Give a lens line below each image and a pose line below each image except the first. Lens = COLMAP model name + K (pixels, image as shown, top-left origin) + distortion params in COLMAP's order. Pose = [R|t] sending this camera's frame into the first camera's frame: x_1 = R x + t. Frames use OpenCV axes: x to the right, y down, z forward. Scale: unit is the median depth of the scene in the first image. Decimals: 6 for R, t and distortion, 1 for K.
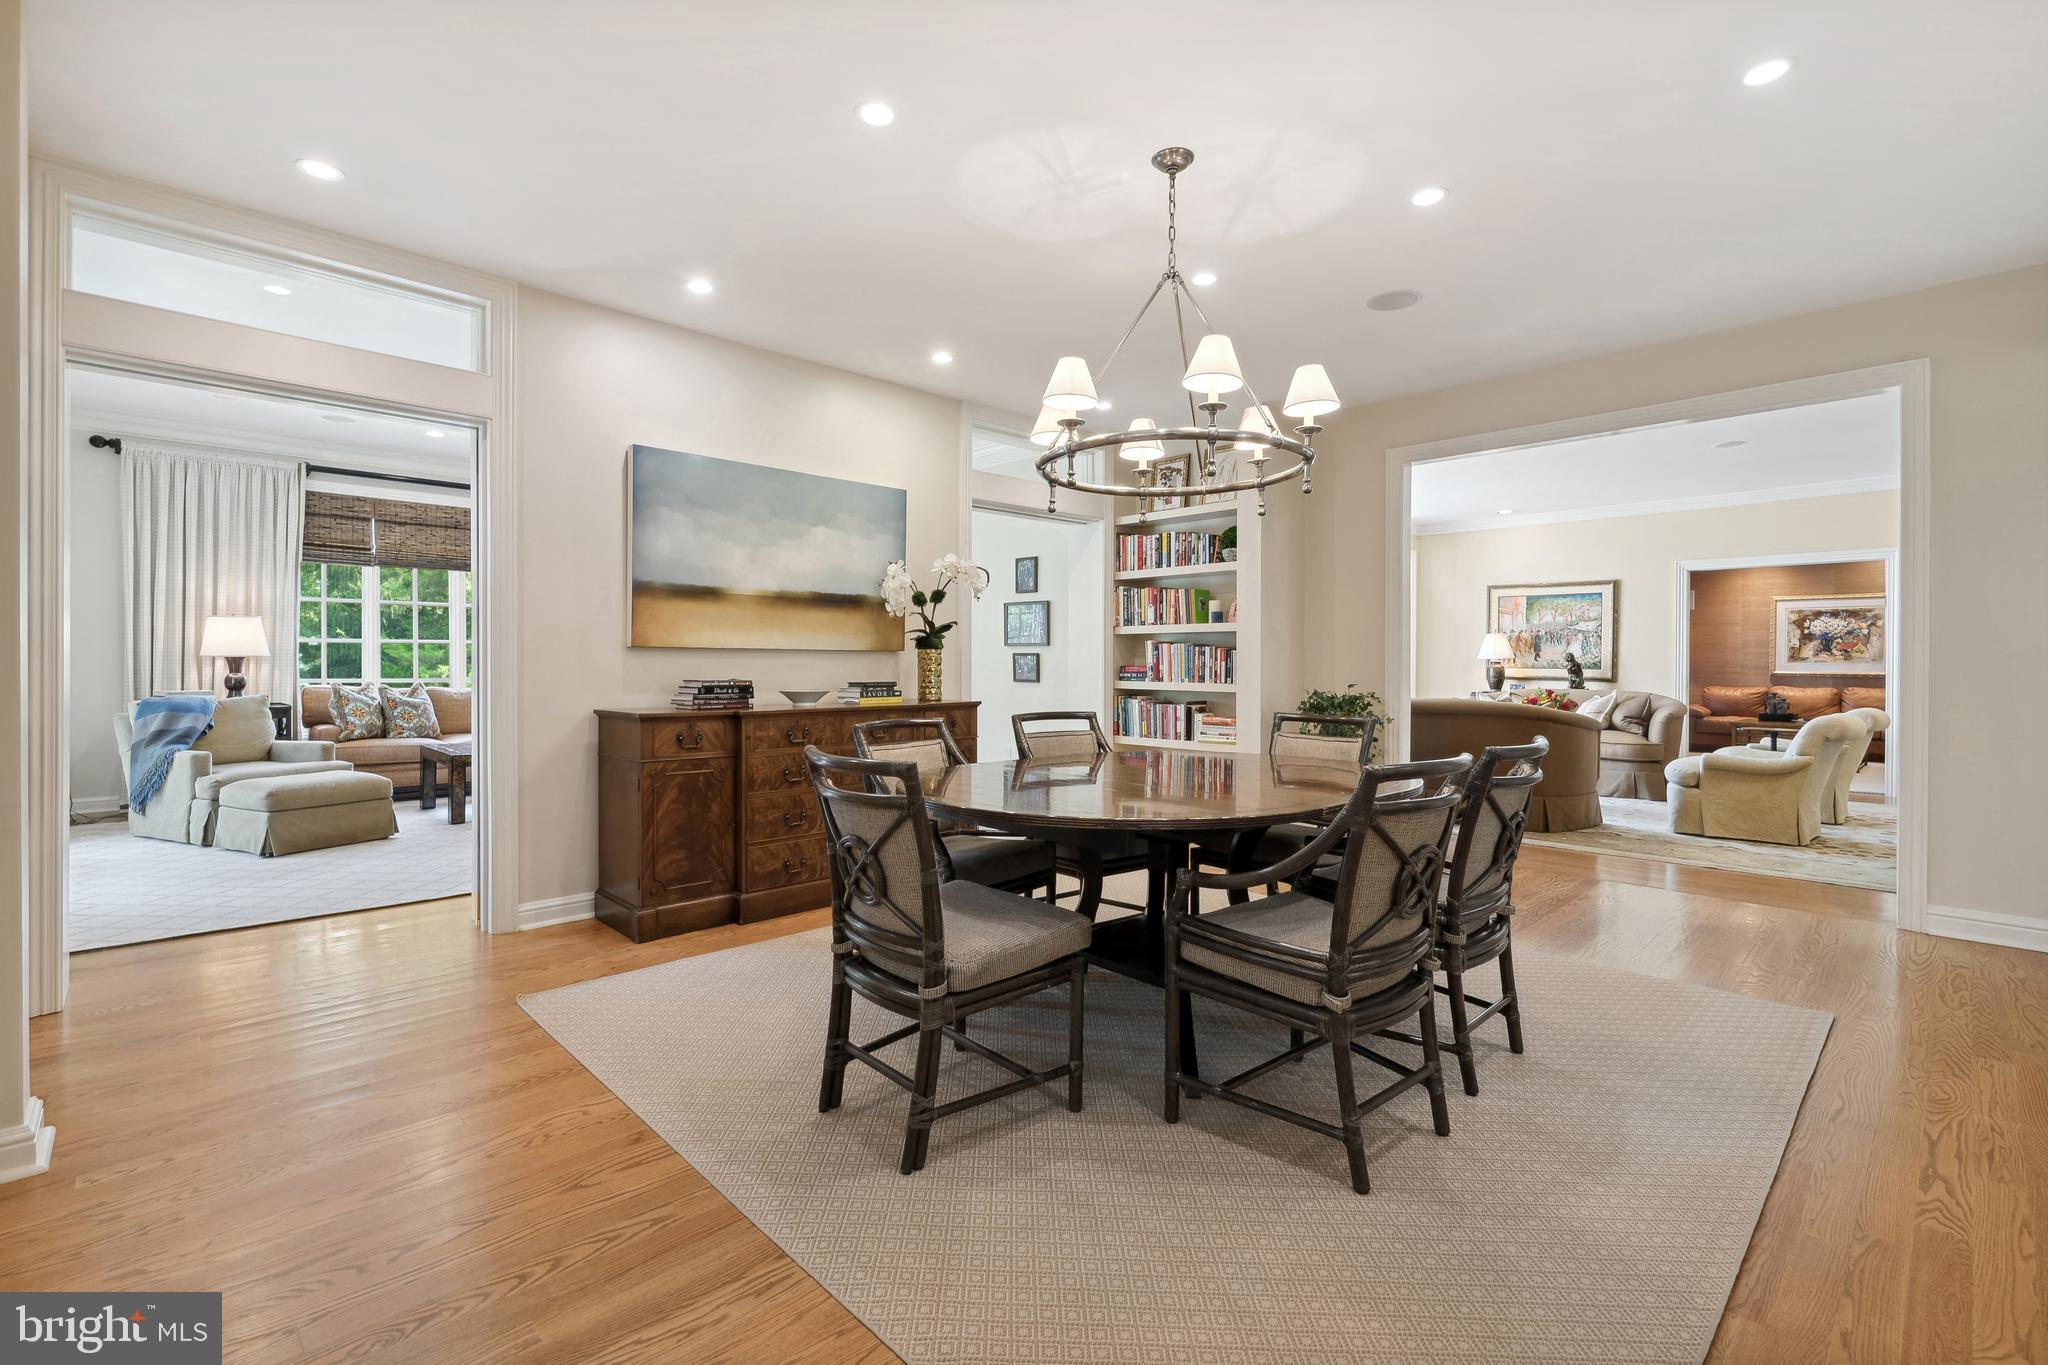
lens RADIAL K [[916.3, 0, 1024.2], [0, 916.3, 665.9], [0, 0, 1]] dist [0.002837, 0.000344]
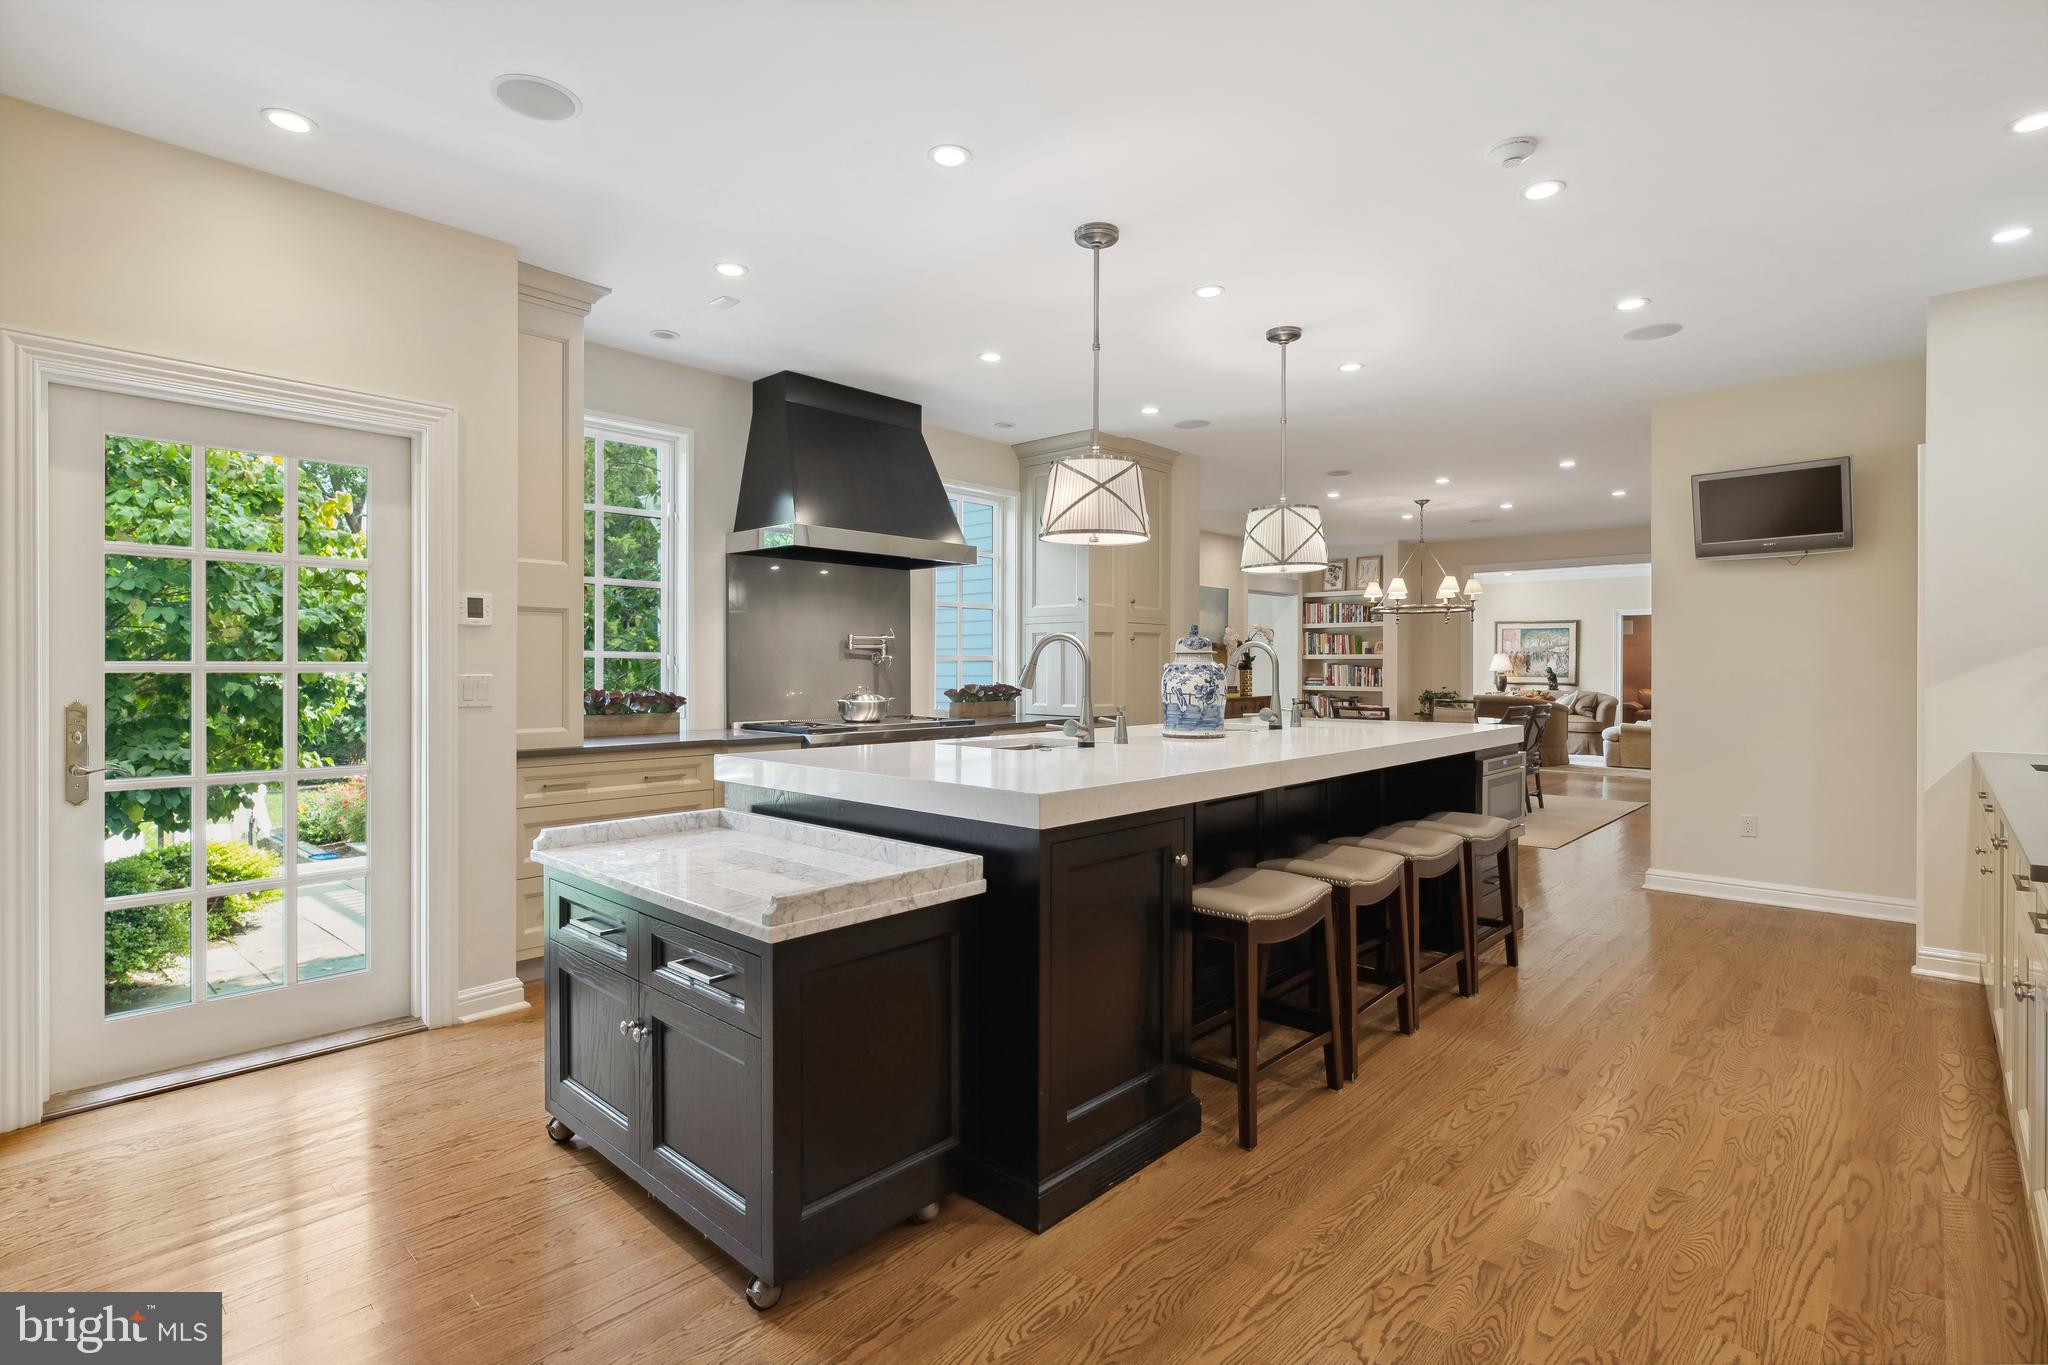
lens RADIAL K [[980.4, 0, 1017.5], [0, 980.4, 669.0], [0, 0, 1]] dist [0.005041, -0.001232]
pose [[0.998731, -0.000762, 0.050359, -0.461346], [0.000839, 0.999999, -0.001504, -0.010853], [-0.050358, 0.001544, 0.998730, -0.731829]]
